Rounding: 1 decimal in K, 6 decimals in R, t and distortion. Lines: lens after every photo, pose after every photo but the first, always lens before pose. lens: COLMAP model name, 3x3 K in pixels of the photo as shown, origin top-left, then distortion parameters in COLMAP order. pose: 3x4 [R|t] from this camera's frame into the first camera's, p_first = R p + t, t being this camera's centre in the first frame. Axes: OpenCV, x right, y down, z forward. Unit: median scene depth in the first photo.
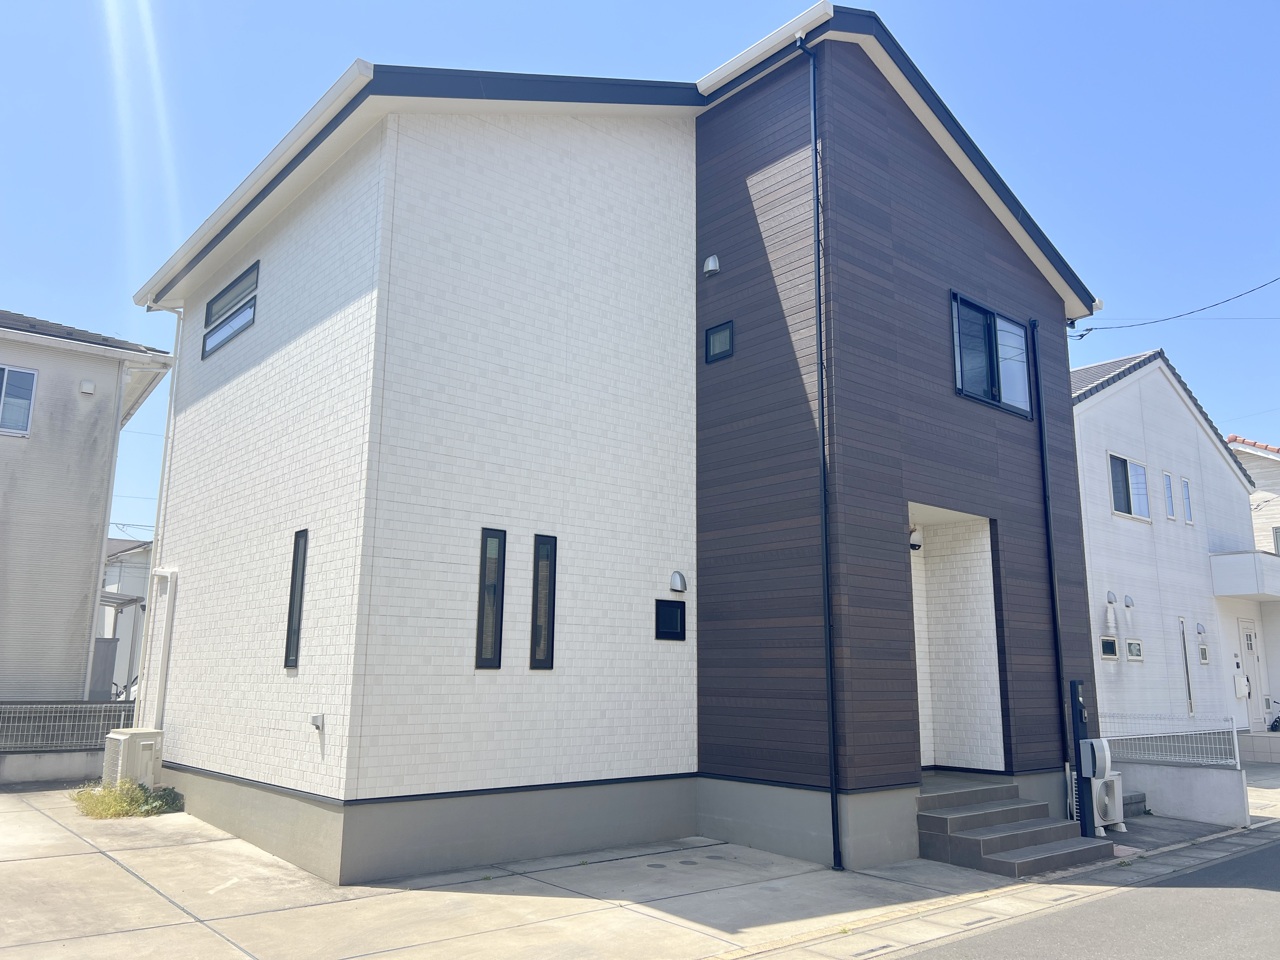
lens RADIAL K [[966.6, 0, 643.6], [0, 966.6, 481.2], [0, 0, 1]] dist [0.050295, -0.052098]
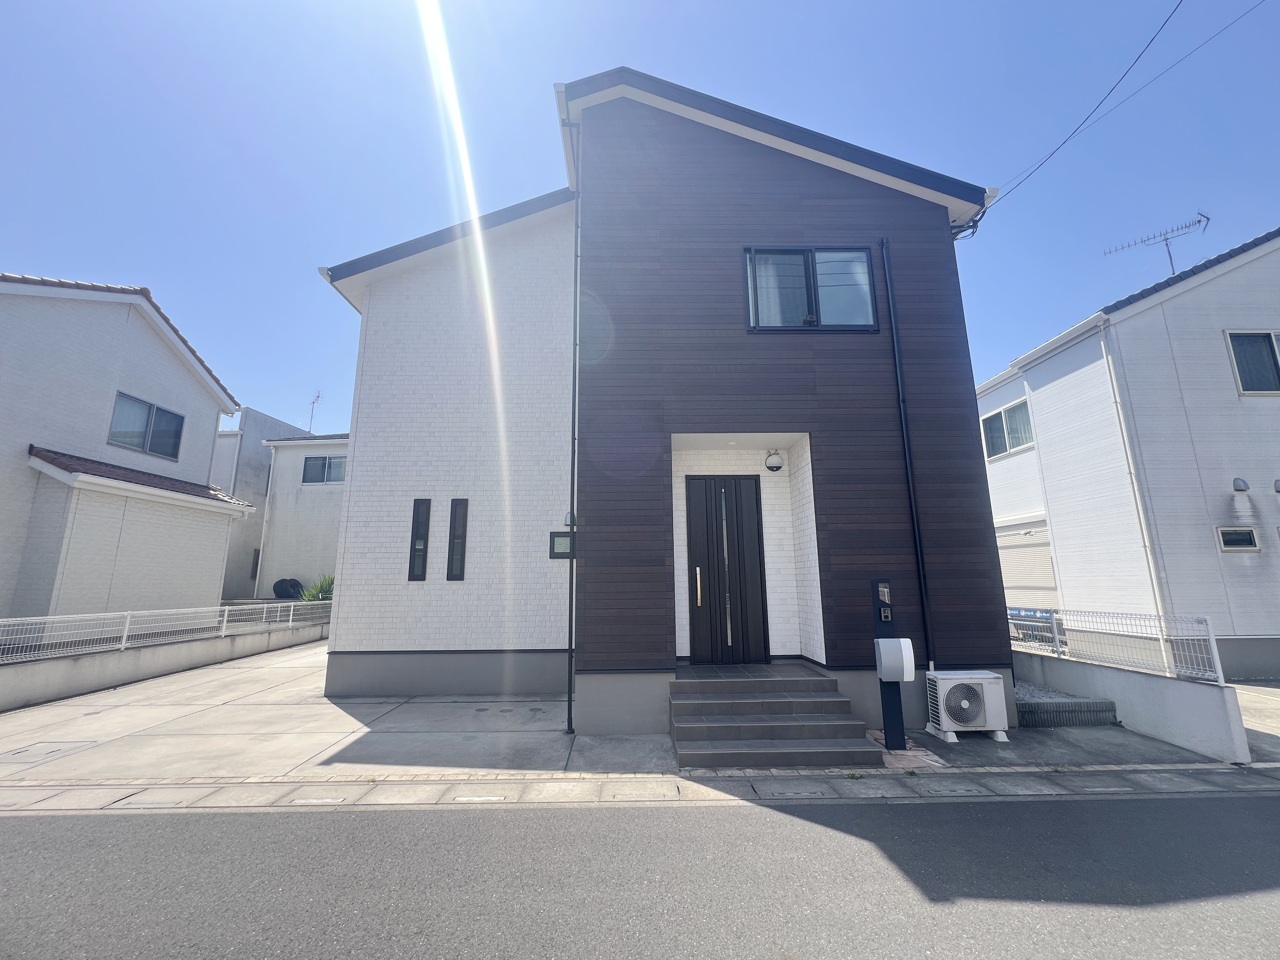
lens RADIAL K [[514.2, 0, 637.8], [0, 514.2, 481.6], [0, 0, 1]] dist [-0.001537, 0.000516]
pose [[0.765547, -0.139877, -0.627991, 0.672412], [0.143362, 0.988627, -0.045440, 0.108711], [0.627204, -0.055243, 0.776893, 0.506357]]
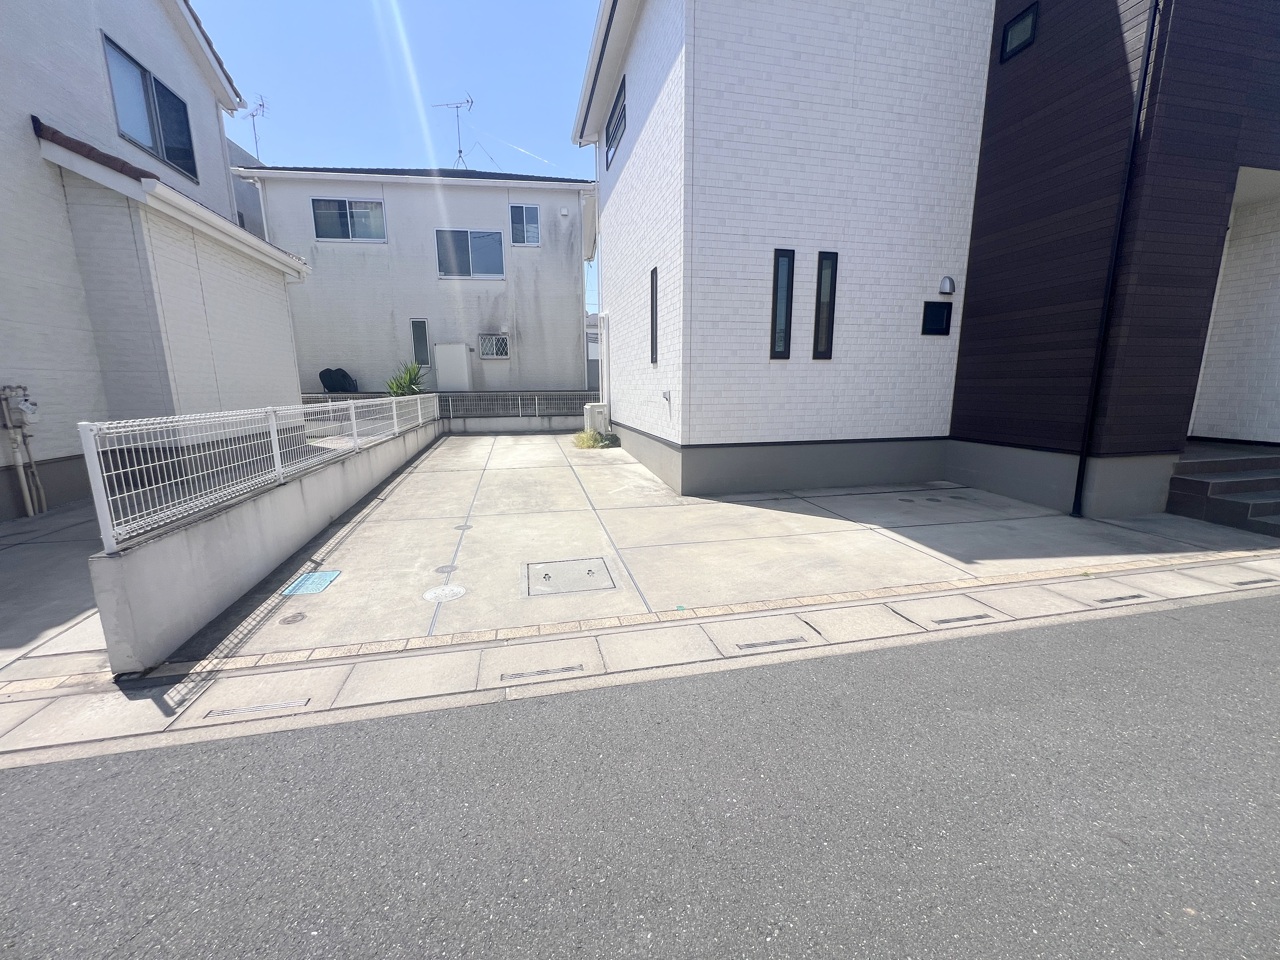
lens RADIAL K [[514.2, 0, 637.7], [0, 514.2, 485.3], [0, 0, 1]] dist [-0.001537, 0.000516]
pose [[0.881223, 0.075634, -0.466610, 0.014621], [0.108712, 0.928230, 0.355768, 0.072178], [0.460030, -0.364237, 0.809756, 0.230176]]
